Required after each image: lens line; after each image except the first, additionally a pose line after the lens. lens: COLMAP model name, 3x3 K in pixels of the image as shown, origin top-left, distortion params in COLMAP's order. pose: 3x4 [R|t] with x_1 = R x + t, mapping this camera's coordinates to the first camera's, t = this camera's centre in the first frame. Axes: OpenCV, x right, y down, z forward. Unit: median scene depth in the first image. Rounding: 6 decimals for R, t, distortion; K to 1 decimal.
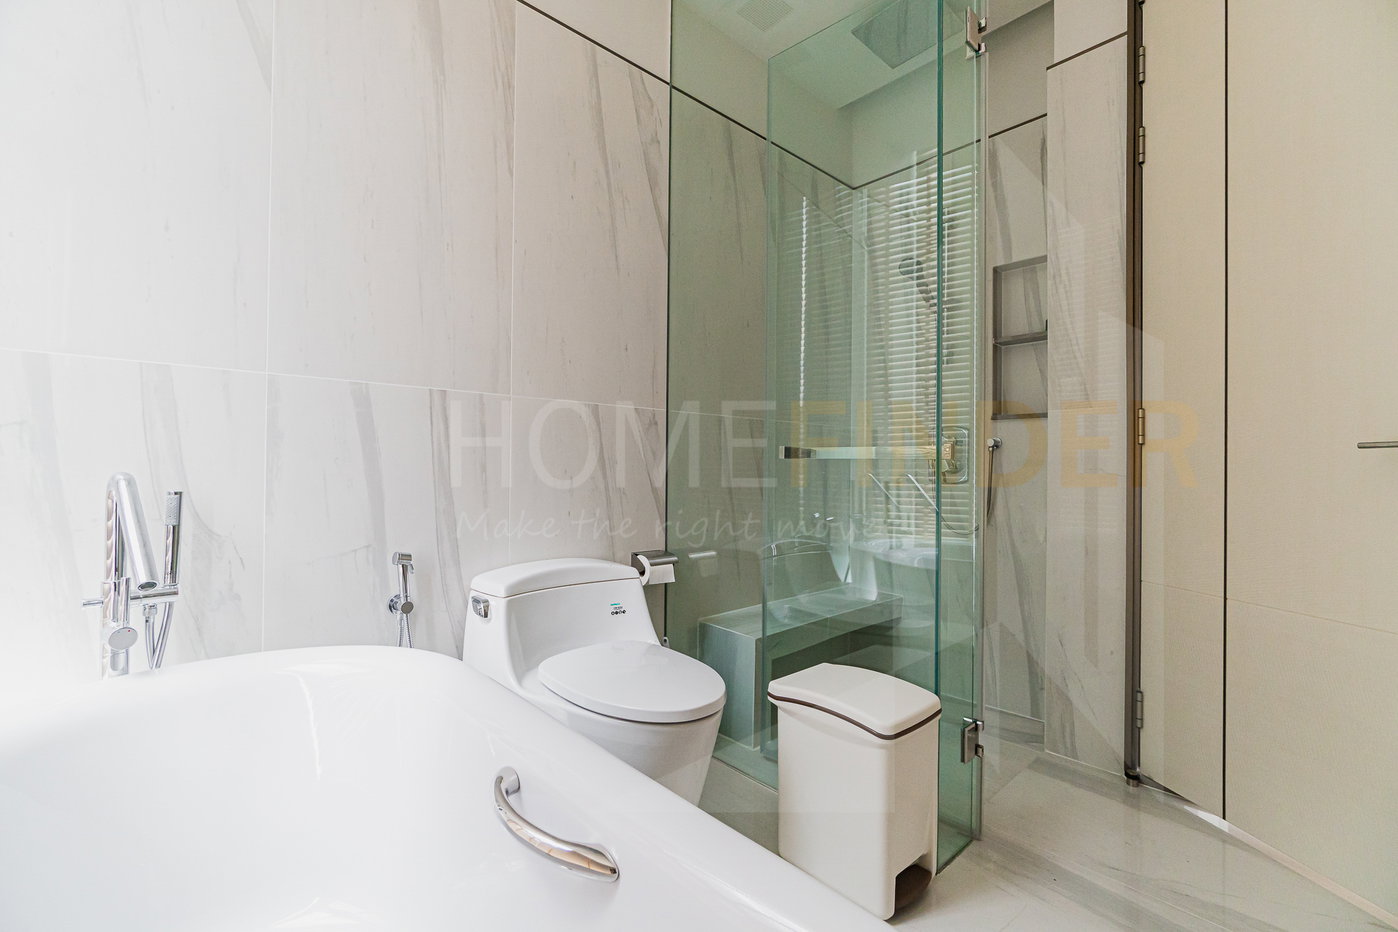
lens RADIAL K [[591.9, 0, 688.6], [0, 591.9, 464.1], [0, 0, 1]] dist [-0.001704, 0.000034]
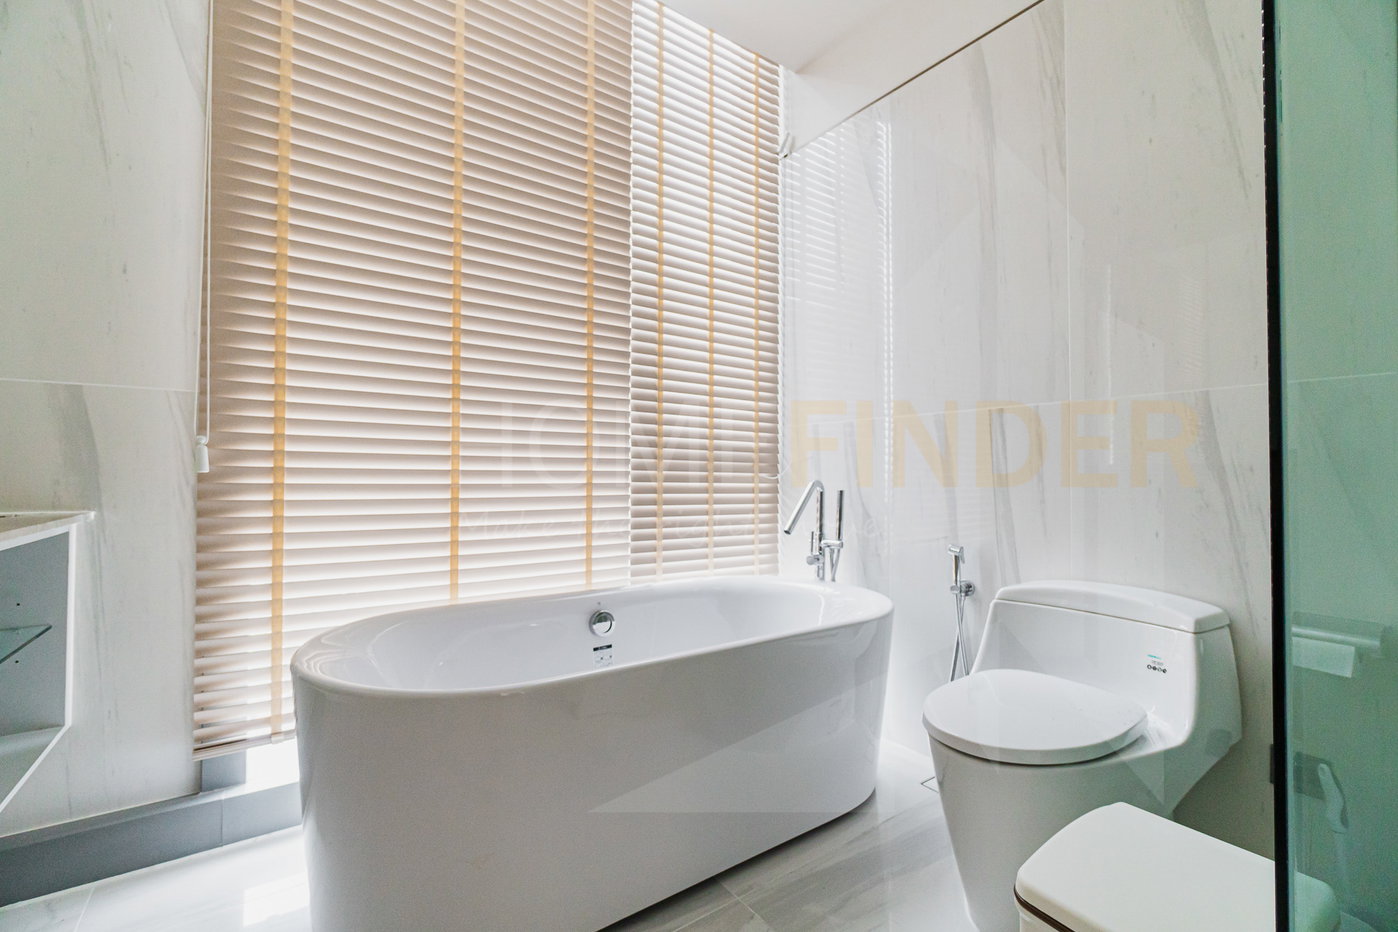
lens RADIAL K [[591.9, 0, 688.6], [0, 591.9, 464.1], [0, 0, 1]] dist [-0.001704, 0.000034]
pose [[0.645604, -0.024593, -0.763276, 0.051935], [0.013075, 0.999691, -0.021151, -0.000661], [0.763561, 0.003675, 0.645726, -0.154943]]
